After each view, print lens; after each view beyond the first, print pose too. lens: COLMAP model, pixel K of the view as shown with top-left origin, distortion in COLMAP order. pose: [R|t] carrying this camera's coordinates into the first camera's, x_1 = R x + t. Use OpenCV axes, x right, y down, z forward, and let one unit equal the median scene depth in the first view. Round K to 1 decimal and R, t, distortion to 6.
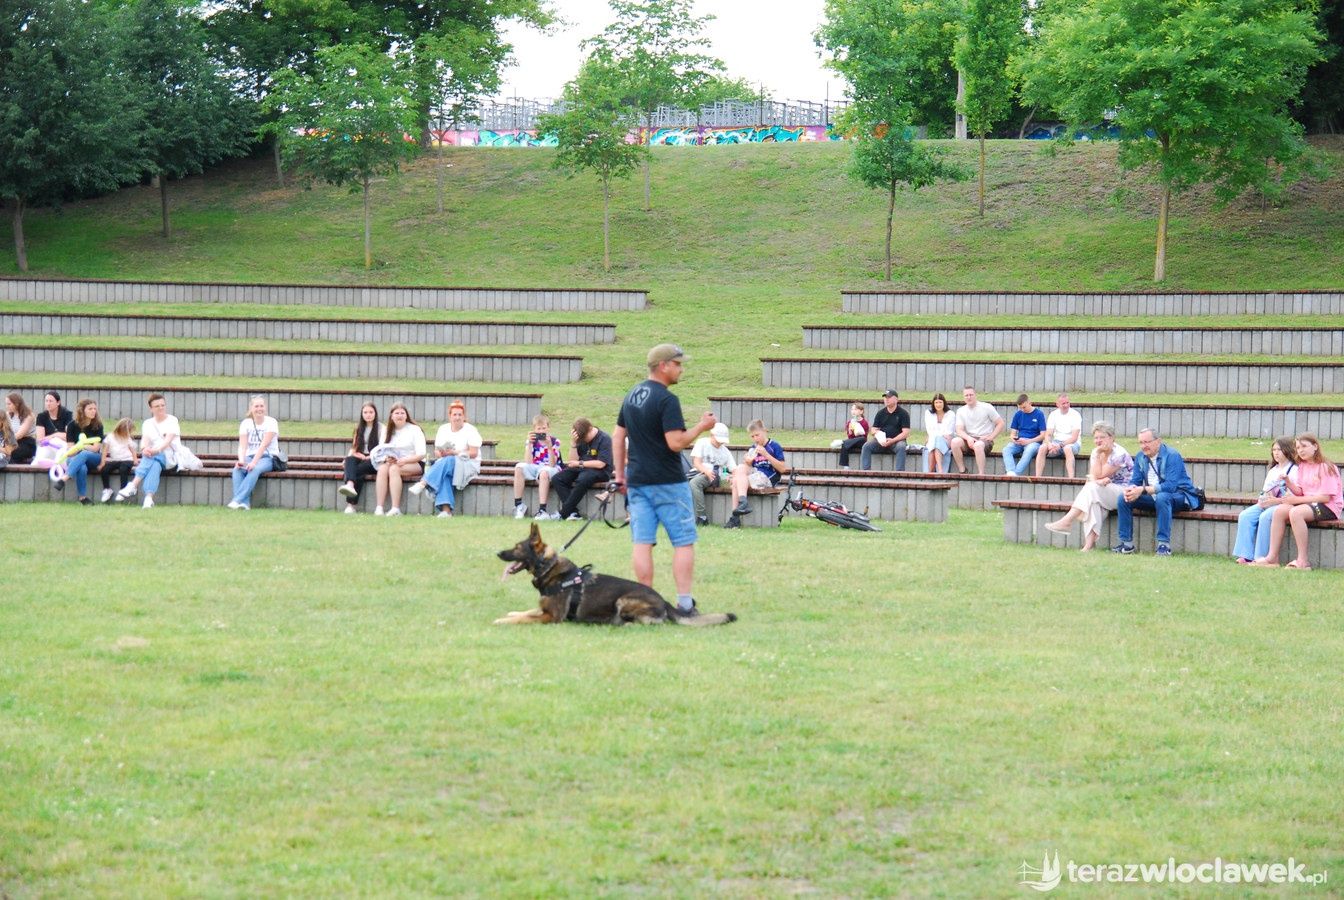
lens RADIAL K [[2813.0, 0, 672.0], [0, 2813.0, 450.0], [0, 0, 1]] dist [0.245806, 0.618688]
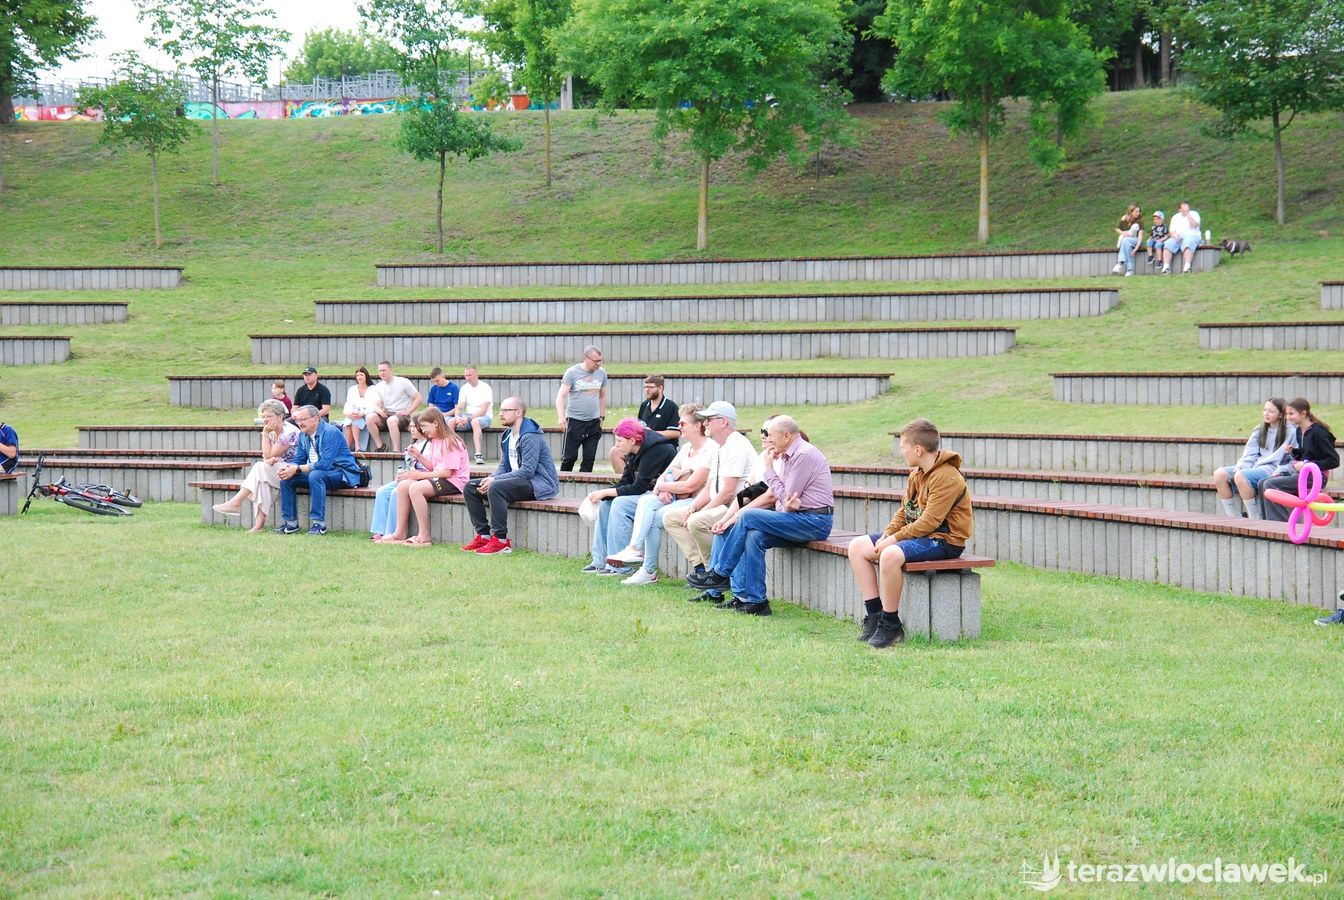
lens RADIAL K [[2803.4, 0, 672.0], [0, 2803.4, 450.0], [0, 0, 1]] dist [0.242383, 0.350733]
pose [[0.998070, -0.024667, 0.056991, 0.107749], [0.024045, 0.999644, 0.011576, -0.000253], [-0.057256, -0.010183, 0.998308, 0.005509]]
